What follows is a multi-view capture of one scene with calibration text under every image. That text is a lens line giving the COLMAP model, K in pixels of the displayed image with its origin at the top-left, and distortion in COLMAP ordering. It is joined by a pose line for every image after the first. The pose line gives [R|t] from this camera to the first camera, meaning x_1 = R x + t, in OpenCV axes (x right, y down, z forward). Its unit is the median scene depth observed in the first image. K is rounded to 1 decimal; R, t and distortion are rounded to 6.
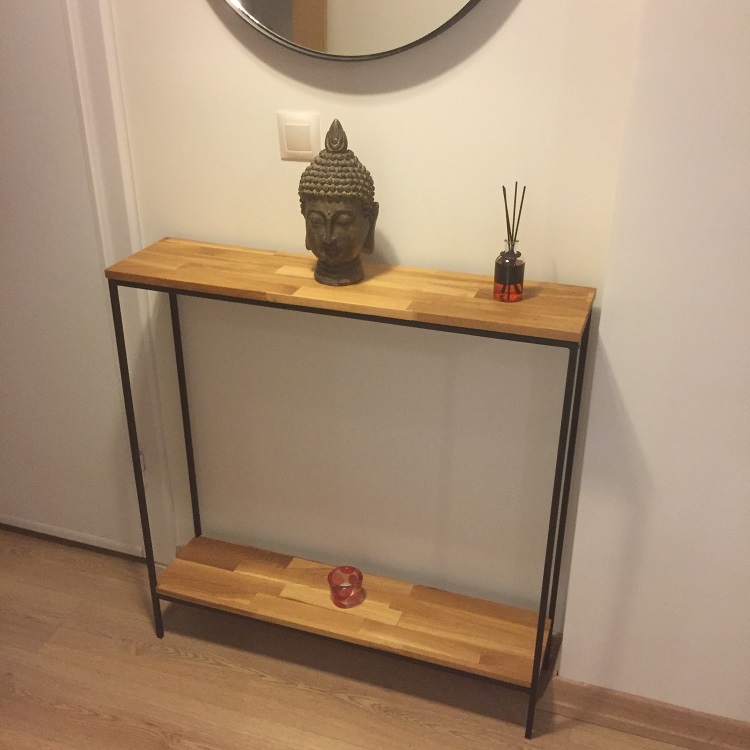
lens RADIAL K [[824.6, 0, 375.0], [0, 824.6, 375.0], [0, 0, 1]] dist [0.017935, 0.040813]
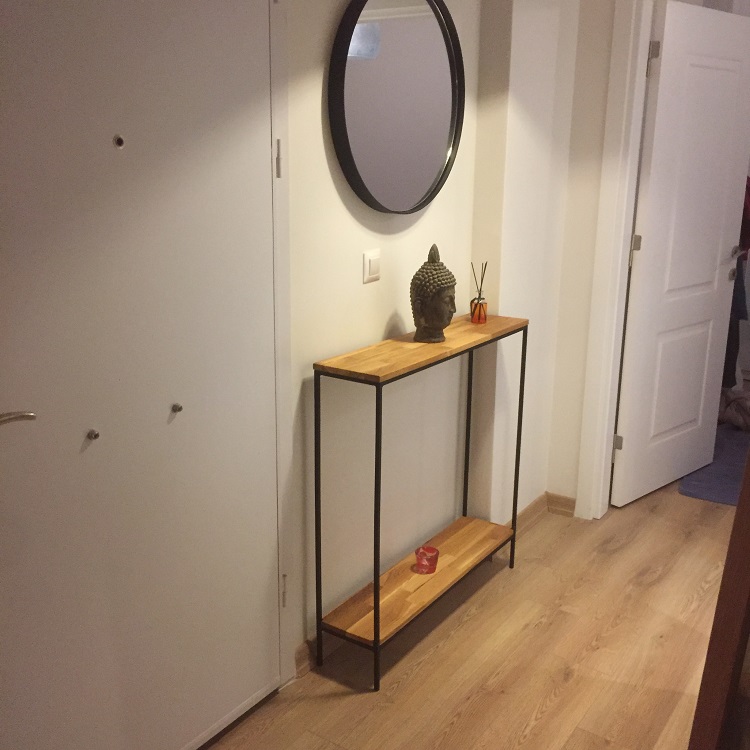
lens RADIAL K [[824.6, 0, 375.0], [0, 824.6, 375.0], [0, 0, 1]] dist [0.017935, 0.040813]
pose [[0.260382, -0.241609, 0.934787, -1.427277], [0.406744, 0.905527, 0.120749, -0.265897], [-0.875649, 0.348778, 0.334056, 0.515657]]
